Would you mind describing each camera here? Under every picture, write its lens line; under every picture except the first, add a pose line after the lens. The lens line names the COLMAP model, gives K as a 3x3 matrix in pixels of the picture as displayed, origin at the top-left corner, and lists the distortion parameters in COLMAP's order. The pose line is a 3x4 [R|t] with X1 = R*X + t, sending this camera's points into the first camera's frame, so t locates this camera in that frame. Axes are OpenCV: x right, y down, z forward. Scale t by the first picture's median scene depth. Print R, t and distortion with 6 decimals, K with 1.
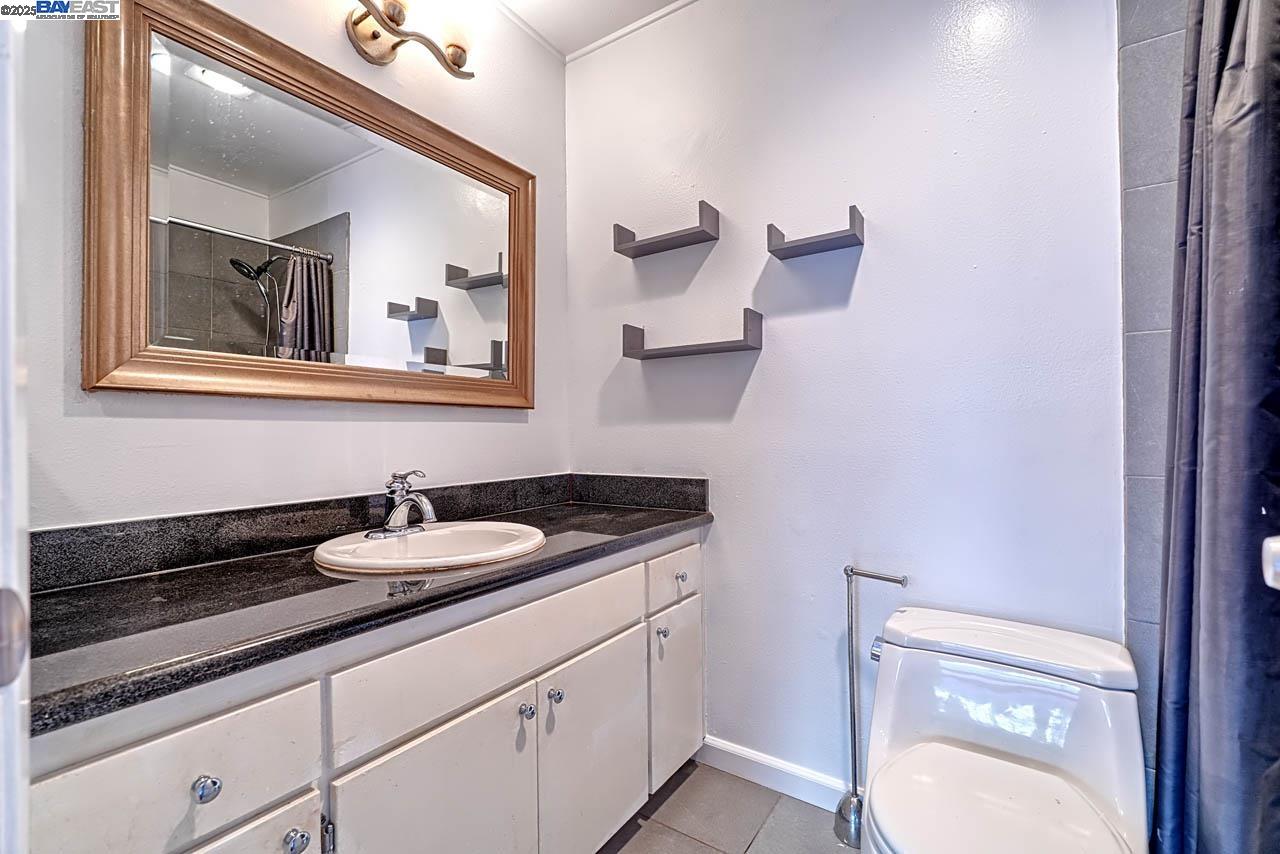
lens RADIAL K [[558.6, 0, 633.6], [0, 558.6, 430.9], [0, 0, 1]] dist [-0.008198, 0.001006]
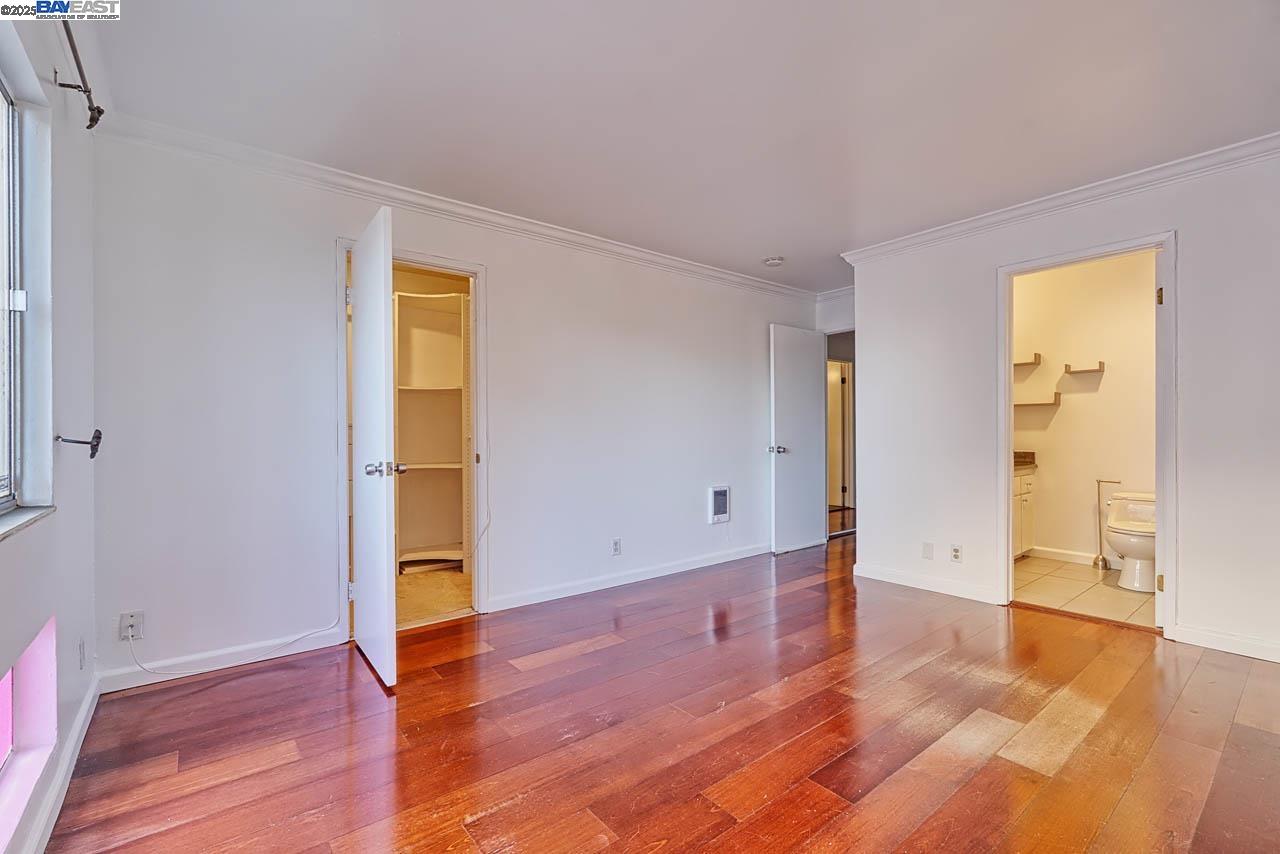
lens RADIAL K [[558.6, 0, 636.5], [0, 558.6, 424.2], [0, 0, 1]] dist [-0.008198, 0.001006]
pose [[0.957487, 0.003998, -0.288447, -1.027048], [-0.005212, 0.999980, -0.003443, -0.030949], [0.288428, 0.004800, 0.957490, -2.342576]]
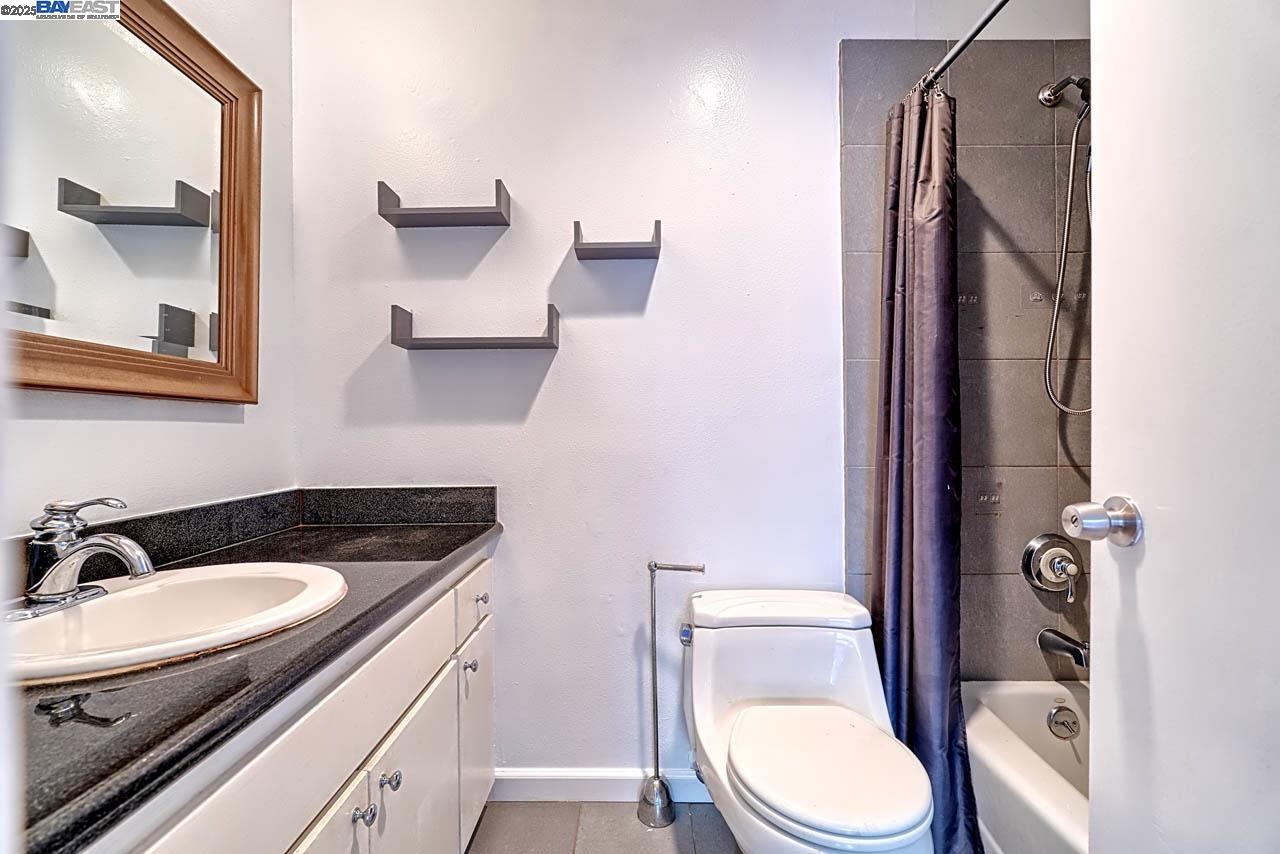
lens RADIAL K [[558.6, 0, 638.0], [0, 558.6, 431.0], [0, 0, 1]] dist [-0.008198, 0.001006]
pose [[0.826110, 0.001041, 0.563508, -0.205468], [0.001376, 0.999992, -0.003864, -0.000276], [-0.563507, 0.003967, 0.826102, 0.128154]]
